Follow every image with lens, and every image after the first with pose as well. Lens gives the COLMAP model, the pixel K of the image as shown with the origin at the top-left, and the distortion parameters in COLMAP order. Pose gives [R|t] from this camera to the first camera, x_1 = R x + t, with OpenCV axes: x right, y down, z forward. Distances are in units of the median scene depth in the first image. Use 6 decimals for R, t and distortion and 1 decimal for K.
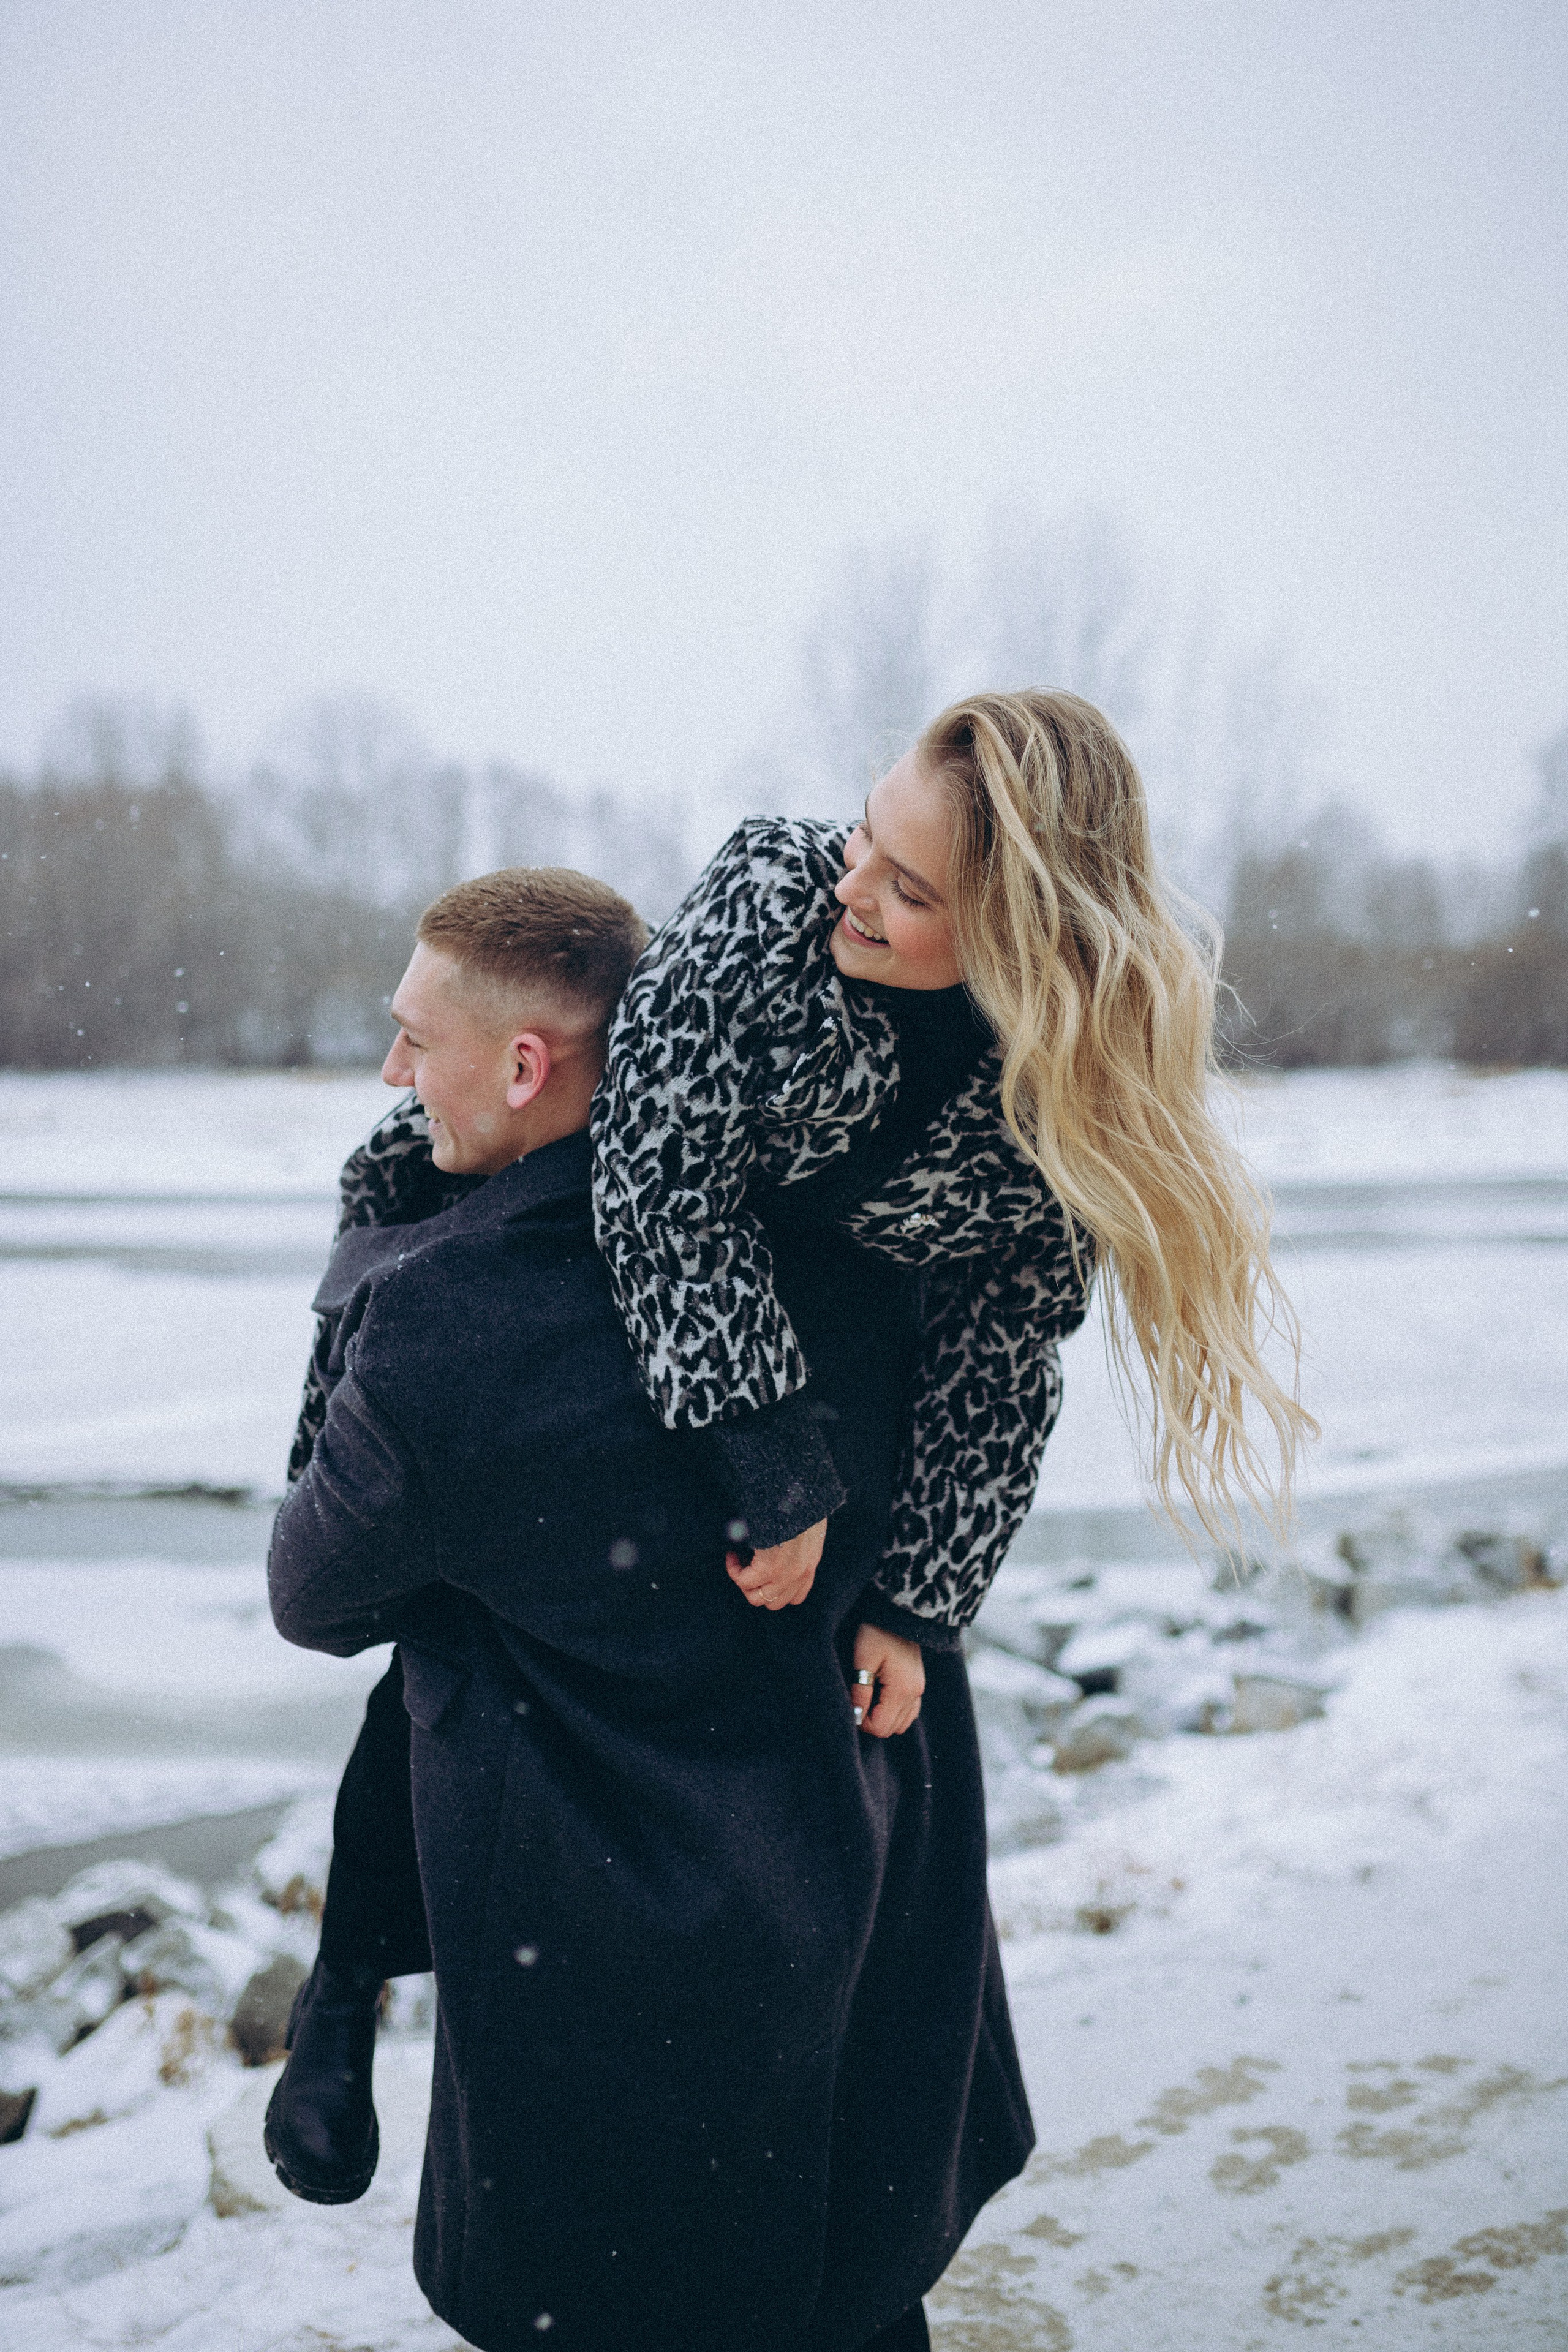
lens RADIAL K [[2586.0, 0, 776.2], [0, 2586.0, 1172.4], [0, 0, 1]] dist [-0.023266, 0.000000]
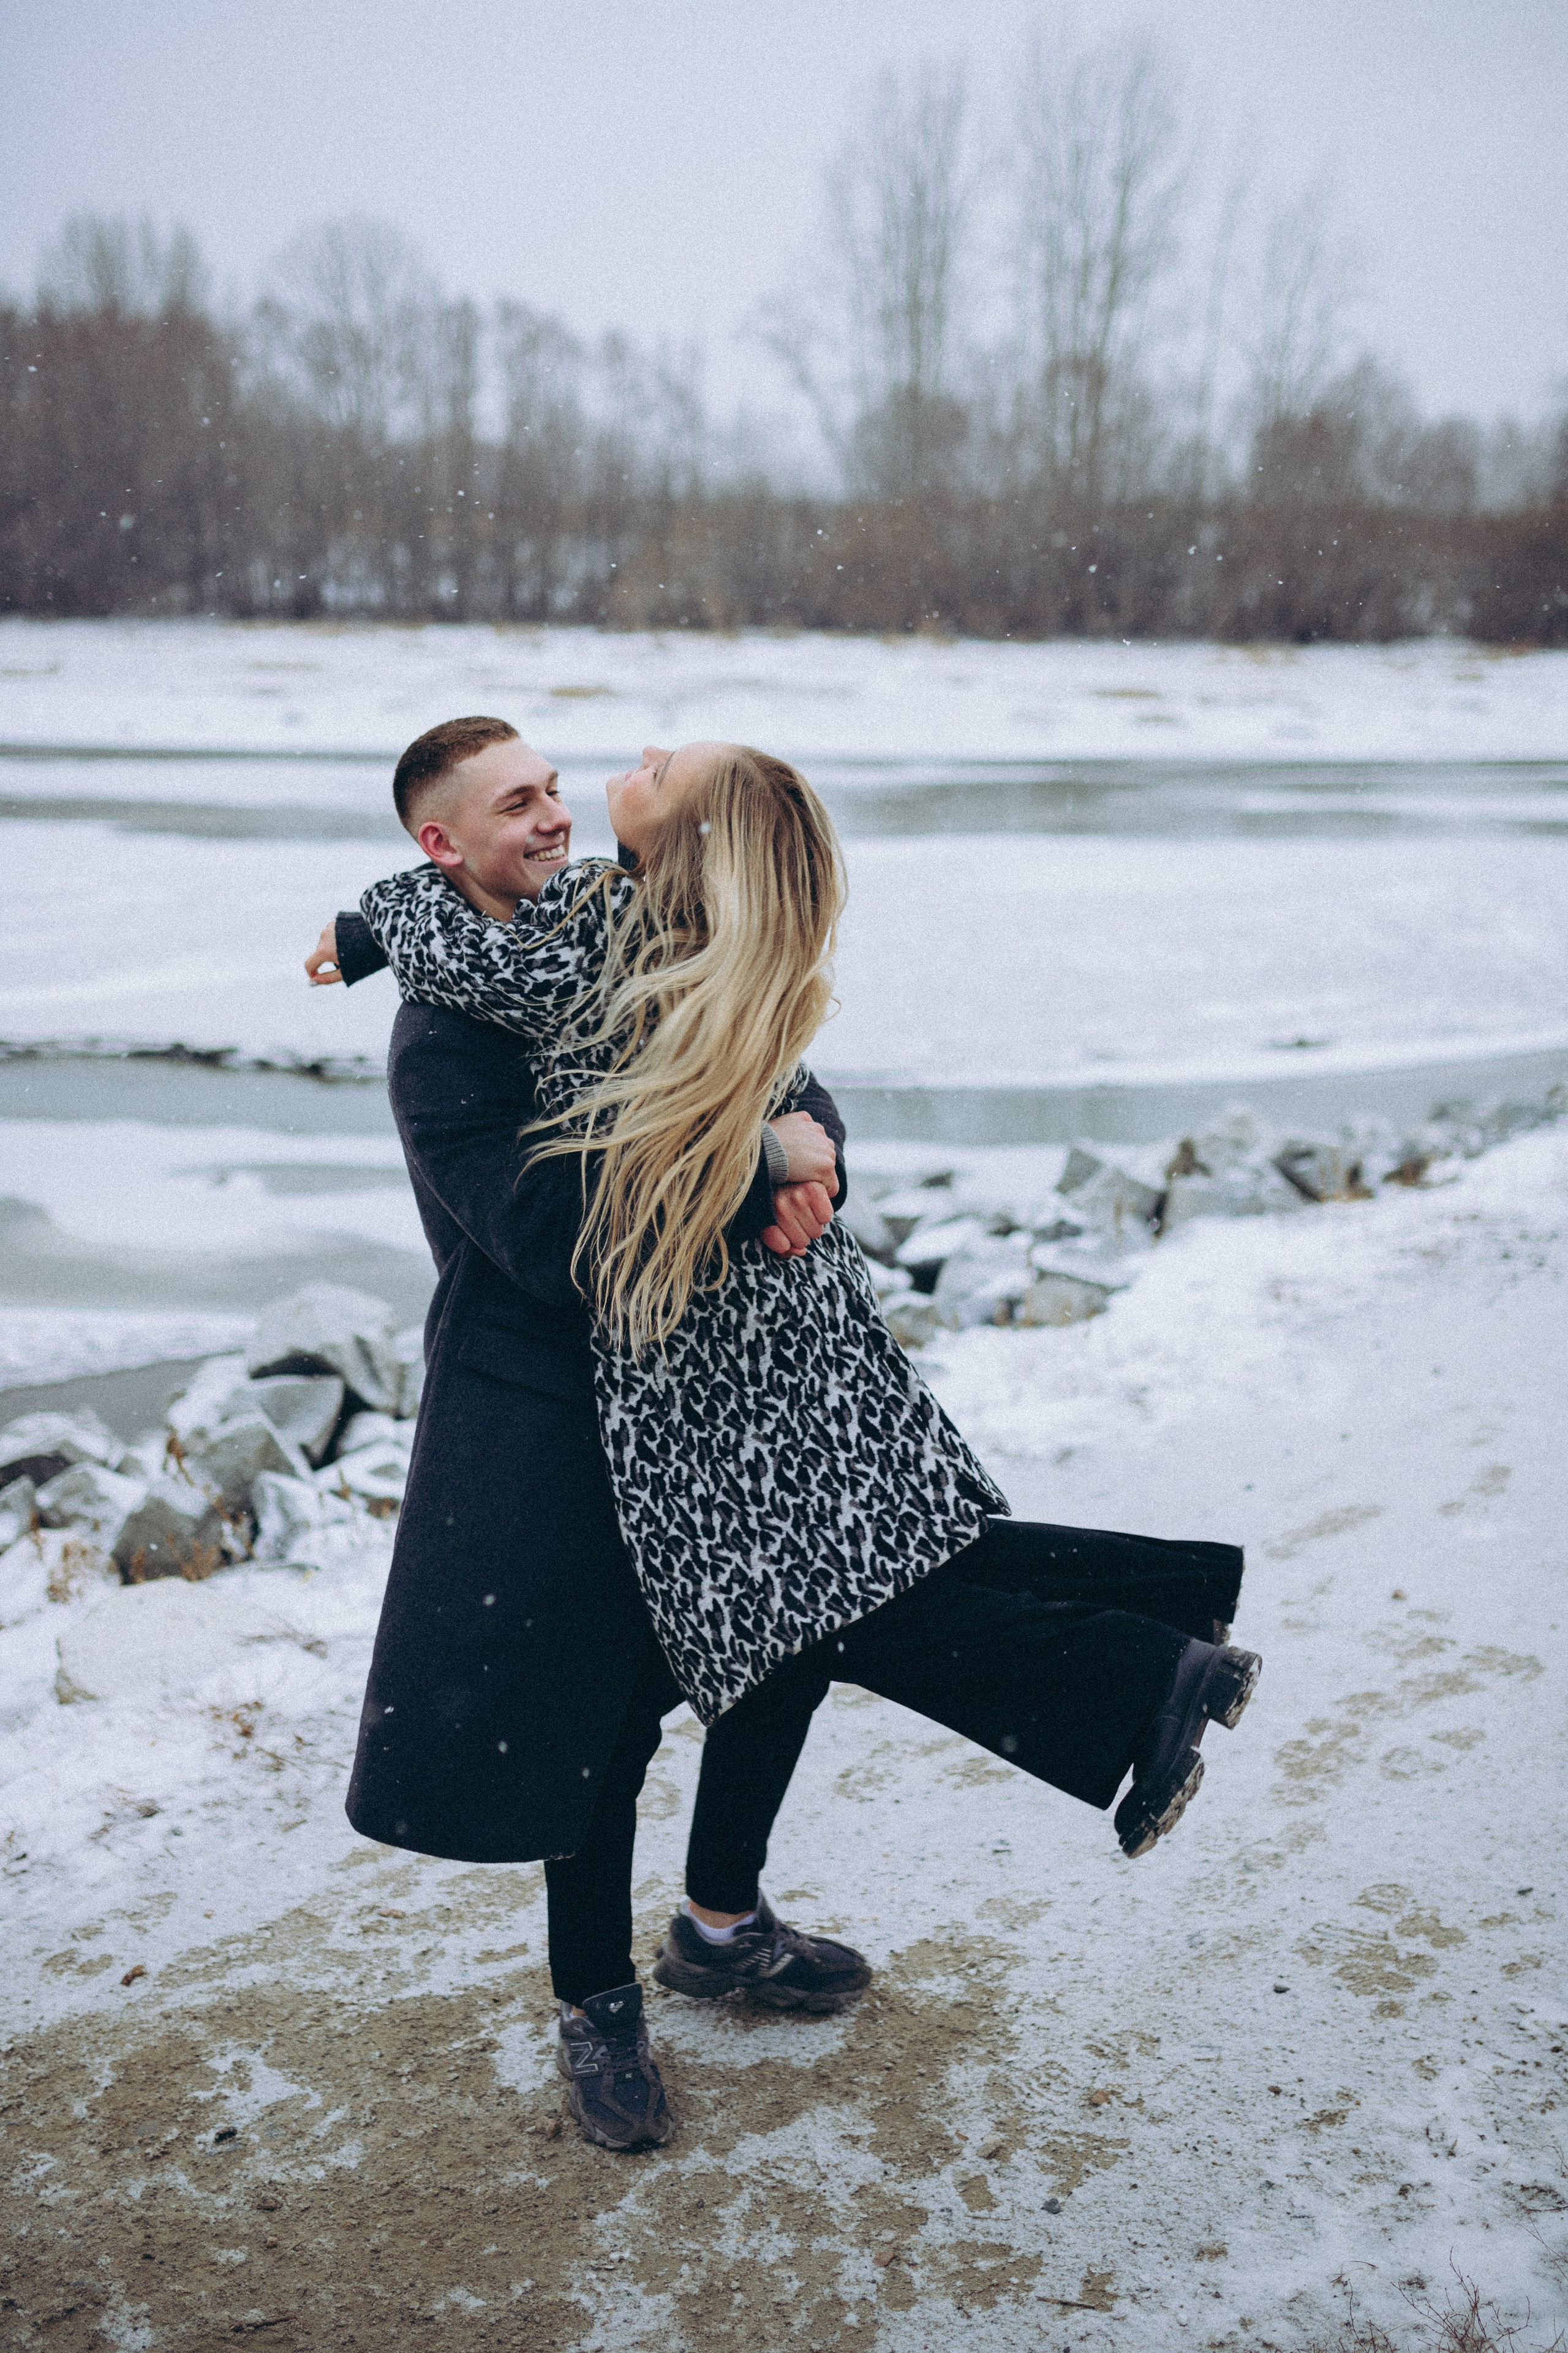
lens RADIAL K [[2586.9, 0, 790.6], [0, 2586.9, 1176.0], [0, 0, 1]] dist [-0.023266, 0.000000]
pose [[0.999699, 0.024404, -0.002441, 0.057760], [-0.023610, 0.984534, 0.173597, -0.032680], [0.006639, -0.173487, 0.984814, -0.084276]]
